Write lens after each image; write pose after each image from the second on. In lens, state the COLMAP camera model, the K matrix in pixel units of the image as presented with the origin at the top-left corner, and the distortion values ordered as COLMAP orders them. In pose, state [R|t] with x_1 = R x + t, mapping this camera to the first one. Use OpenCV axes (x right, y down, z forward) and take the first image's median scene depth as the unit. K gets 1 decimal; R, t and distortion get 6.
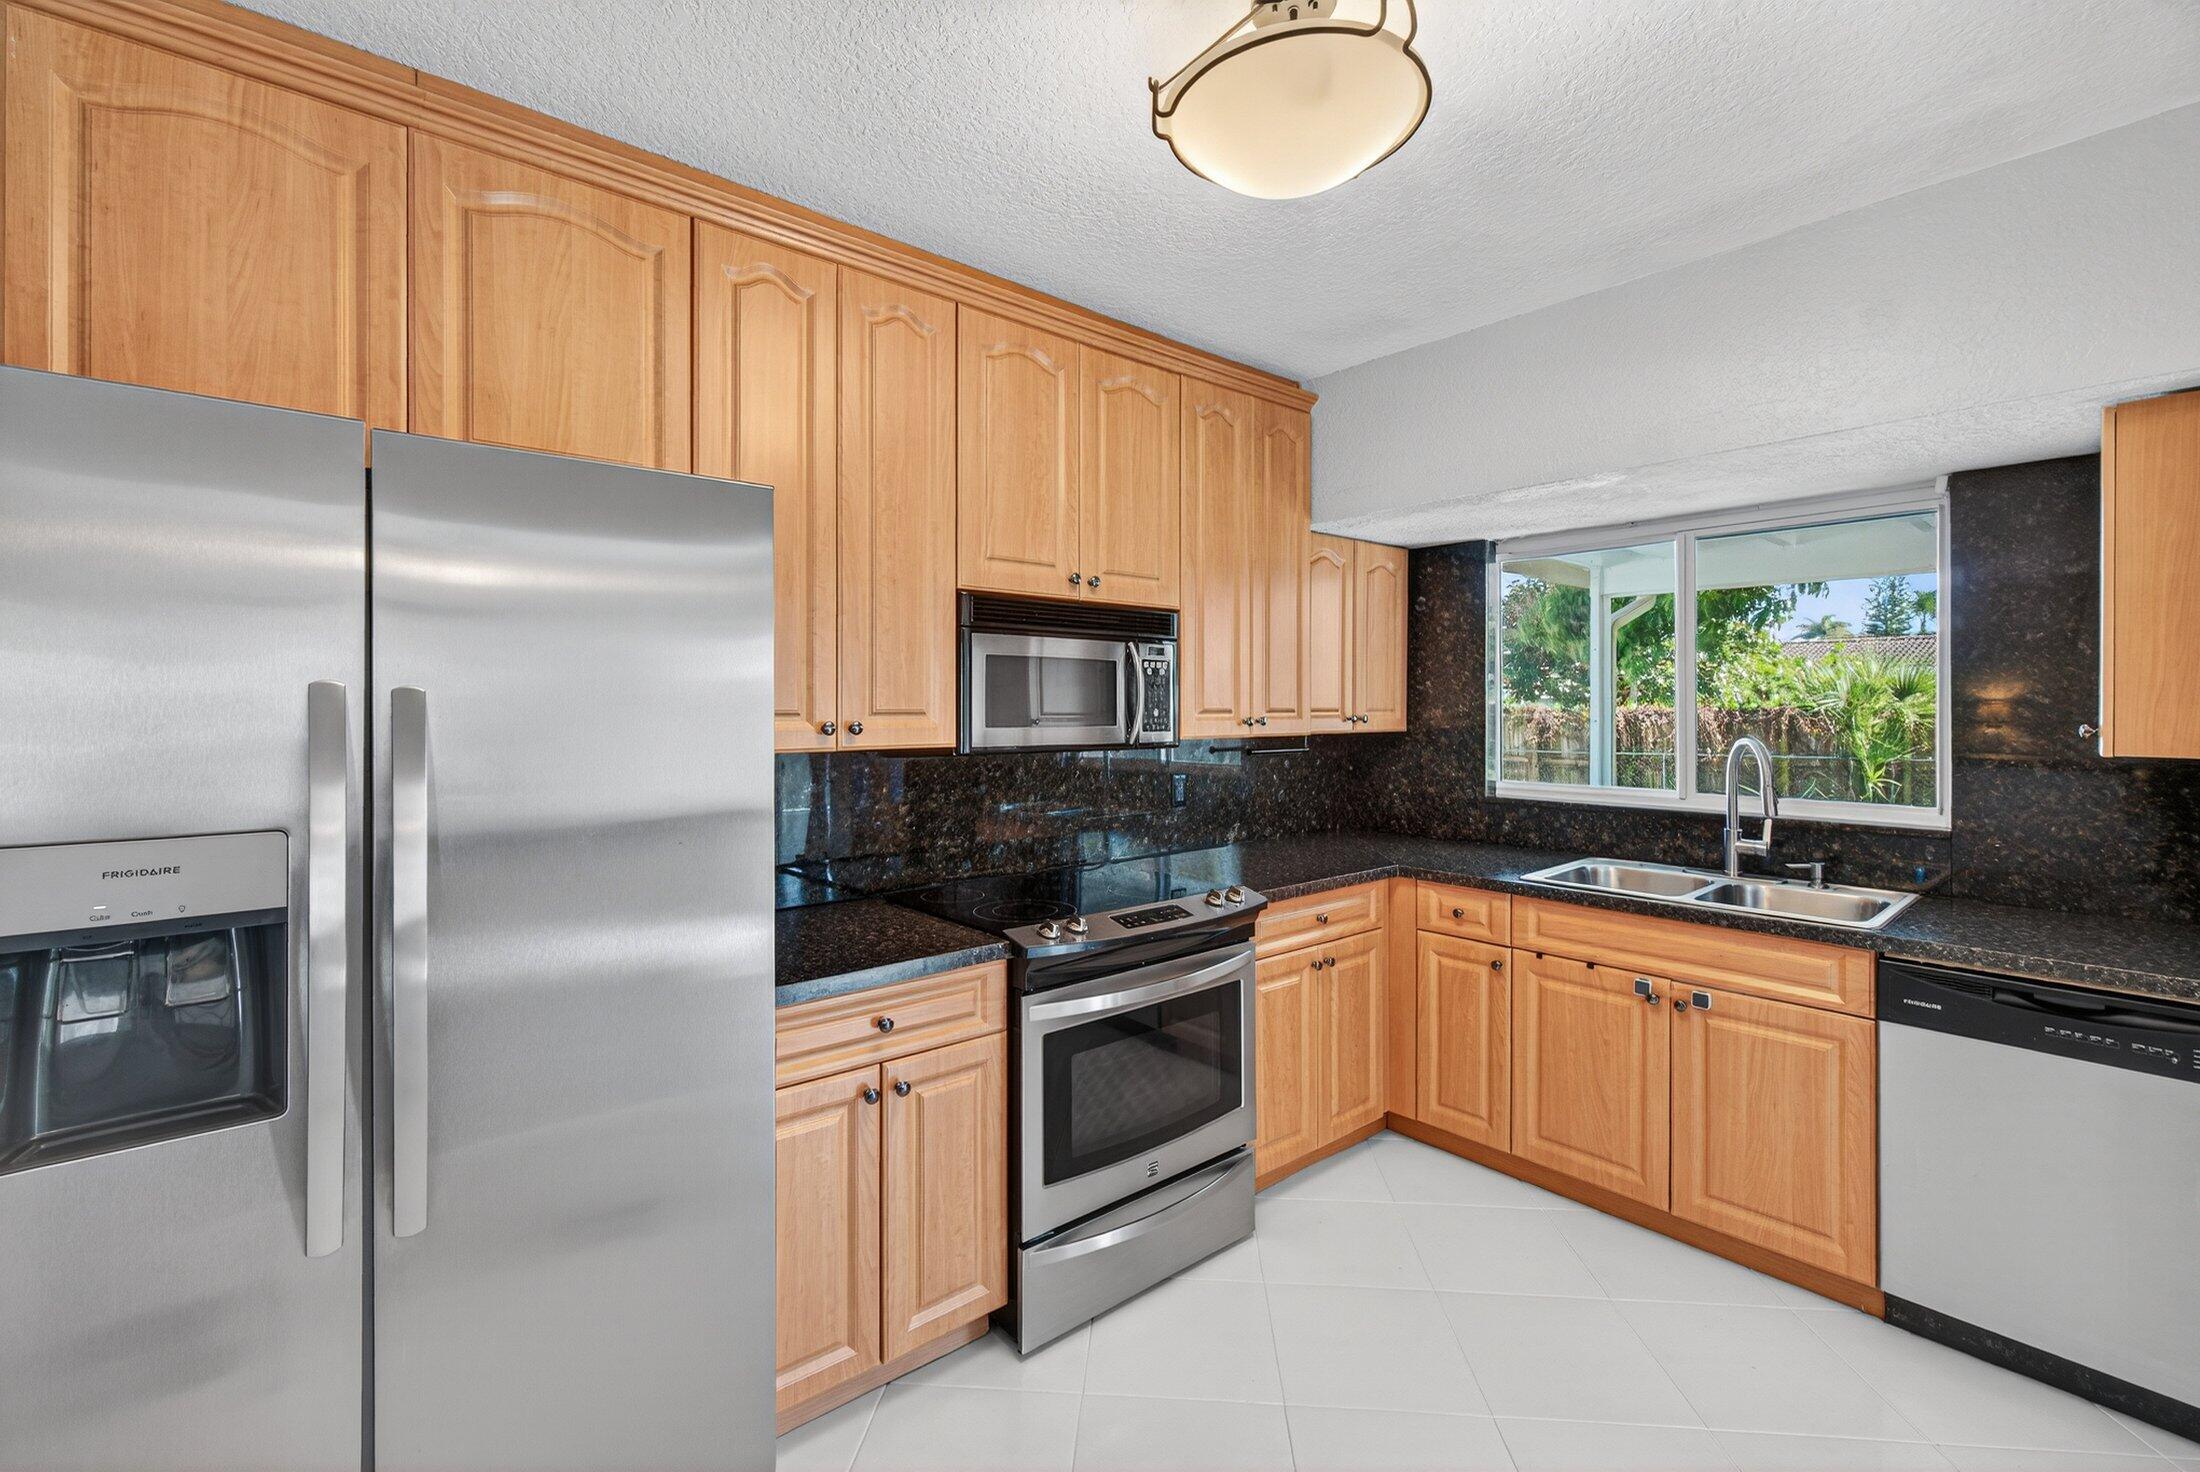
lens RADIAL K [[944.0, 0, 1099.1], [0, 944.0, 707.5], [0, 0, 1]] dist [-0.001785, -0.000099]
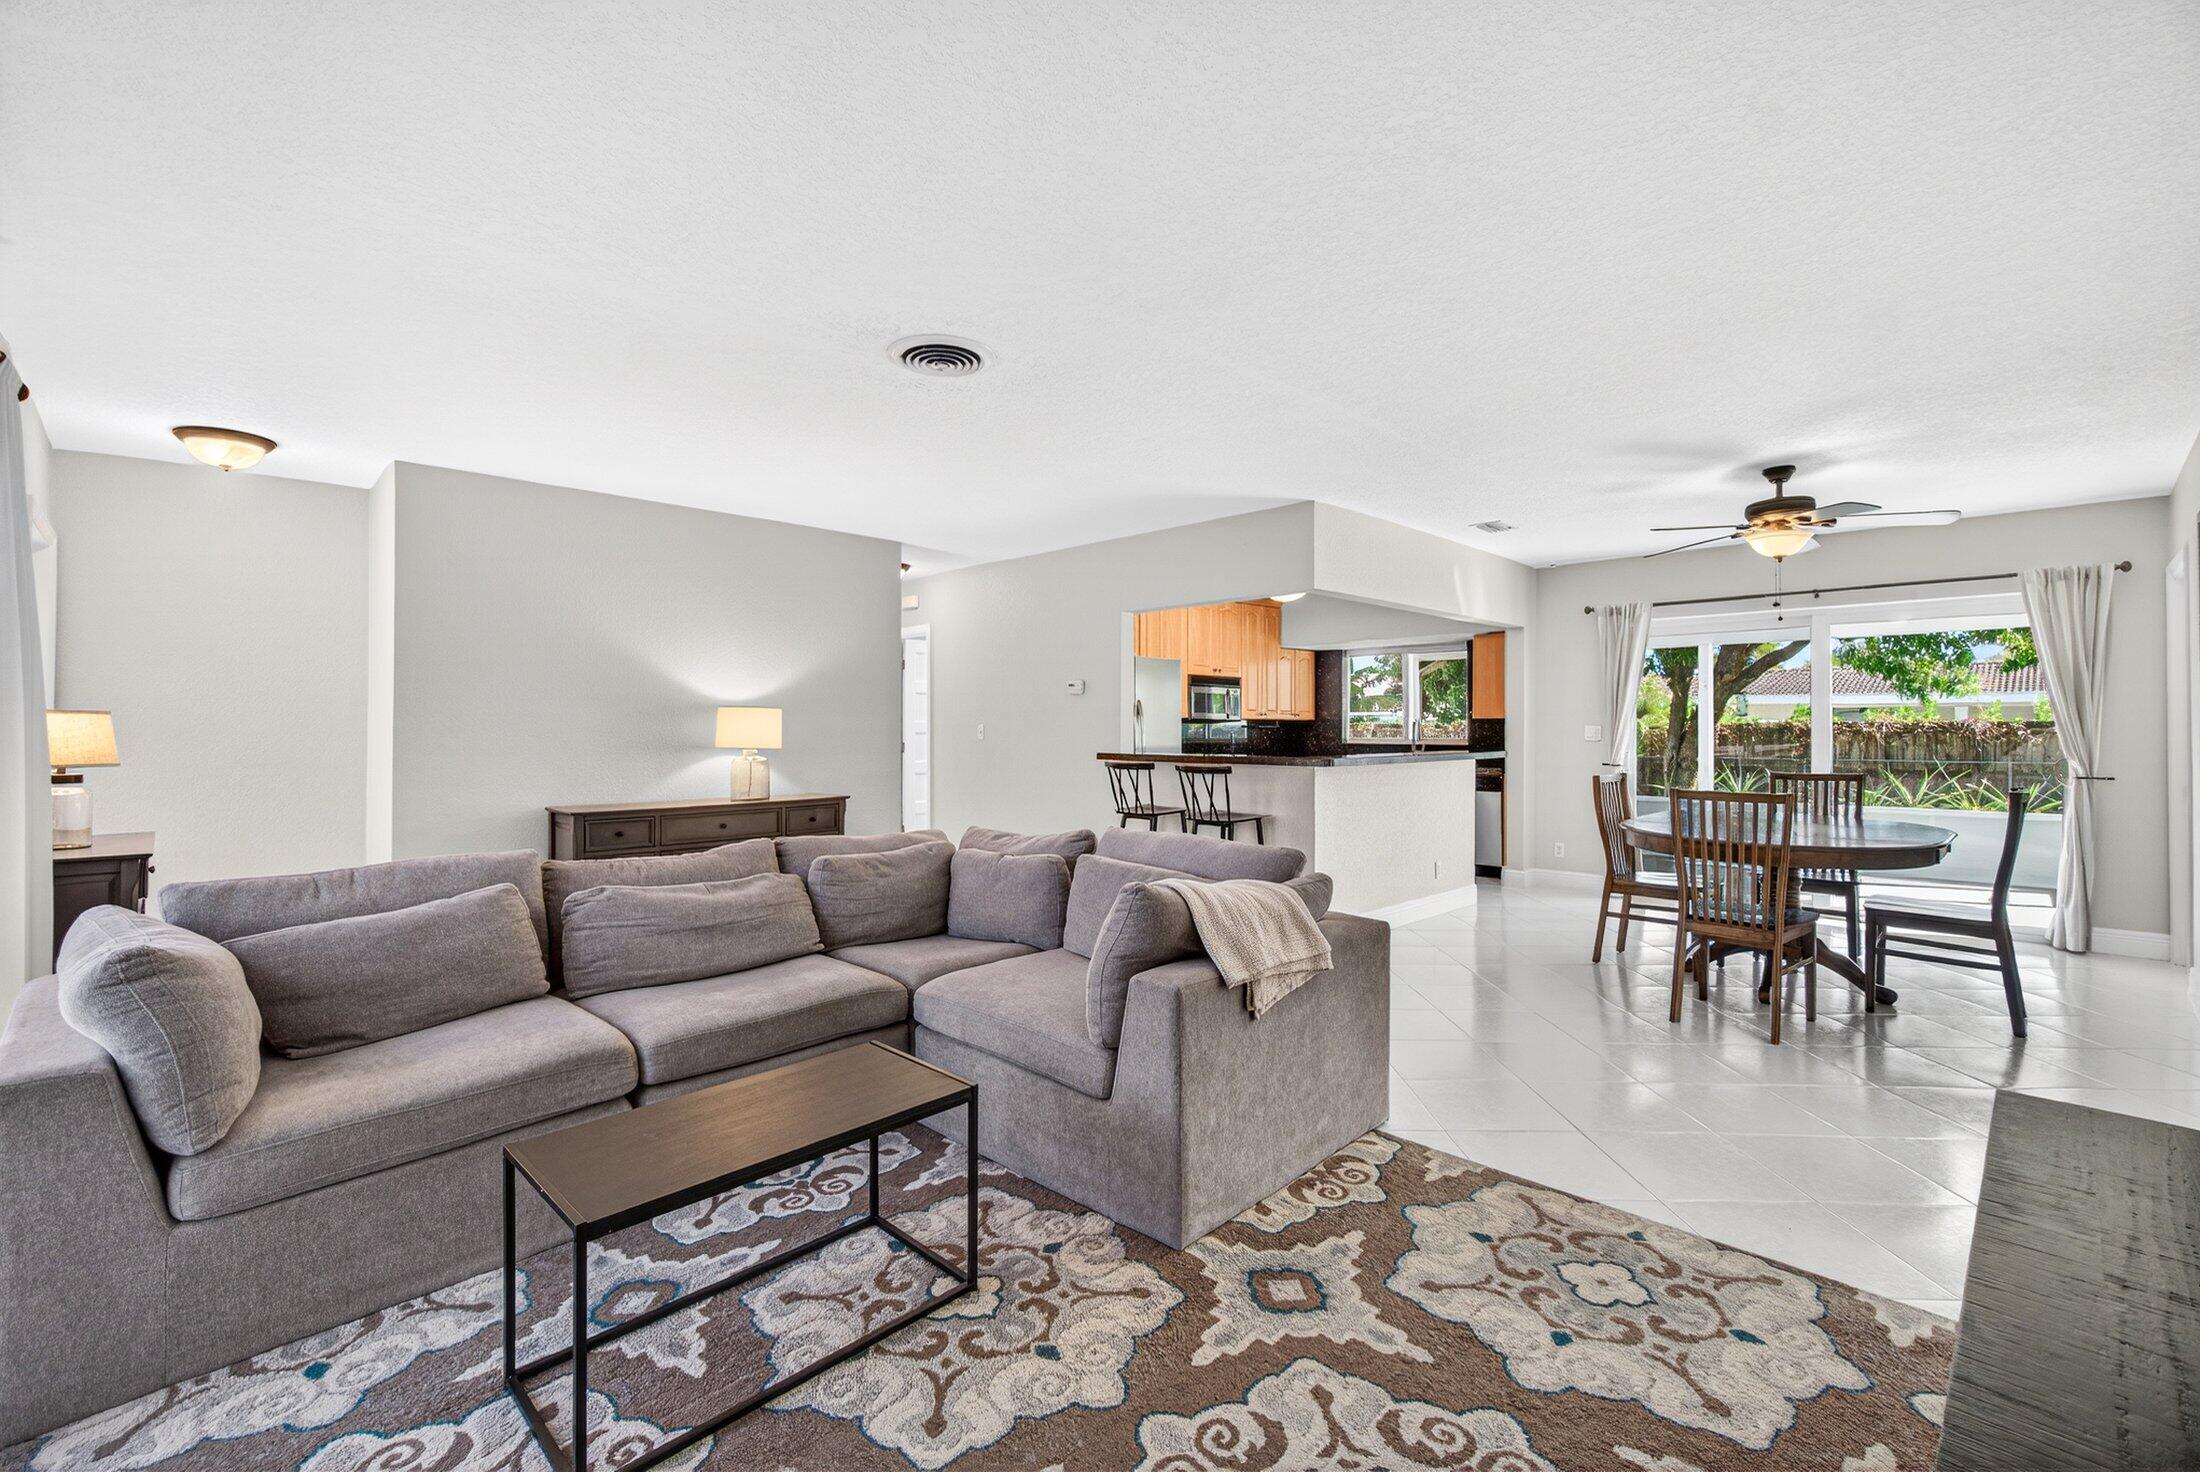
lens RADIAL K [[948.5, 0, 1100.0], [0, 948.5, 736.0], [0, 0, 1]] dist [-0.001037, -0.000071]
pose [[0.997222, 0.000189, 0.074486, -0.660977], [-0.000475, 0.999993, 0.003822, 0.083793], [-0.074484, -0.003846, 0.997215, -2.250783]]
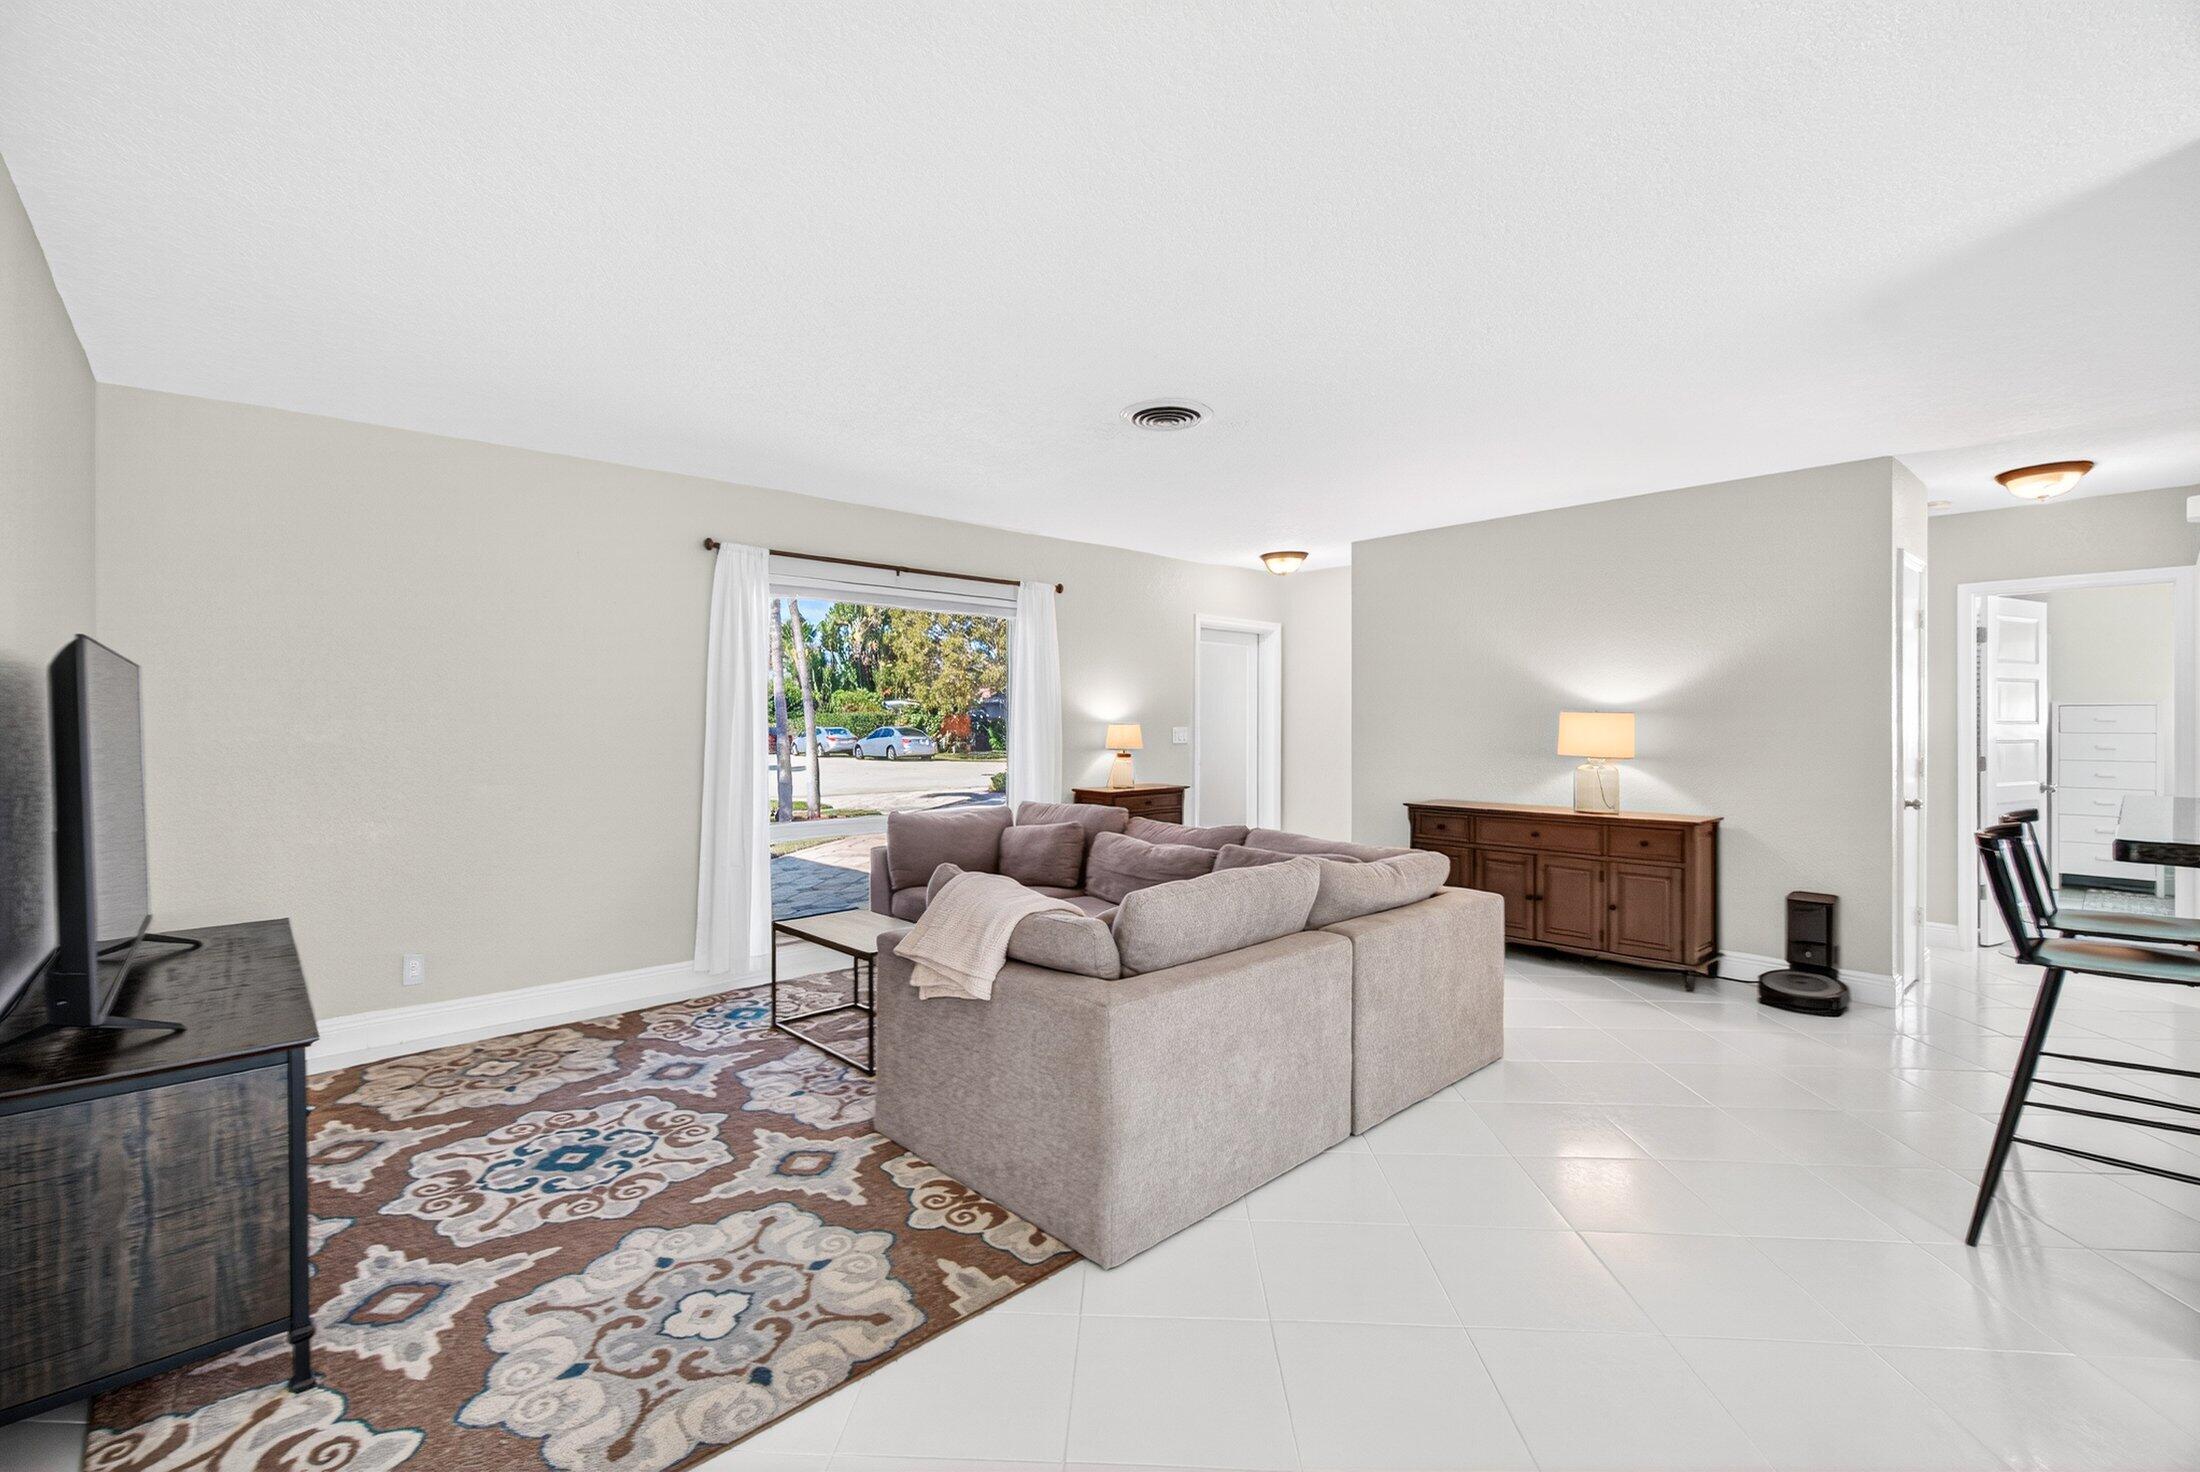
lens RADIAL K [[942.1, 0, 1087.1], [0, 942.1, 721.7], [0, 0, 1]] dist [0.002244, 0.000544]
pose [[0.026619, 0.002532, -0.999642, 0.650533], [-0.002685, 0.999993, 0.002461, 0.045148], [0.999642, 0.002619, 0.026626, -1.167373]]
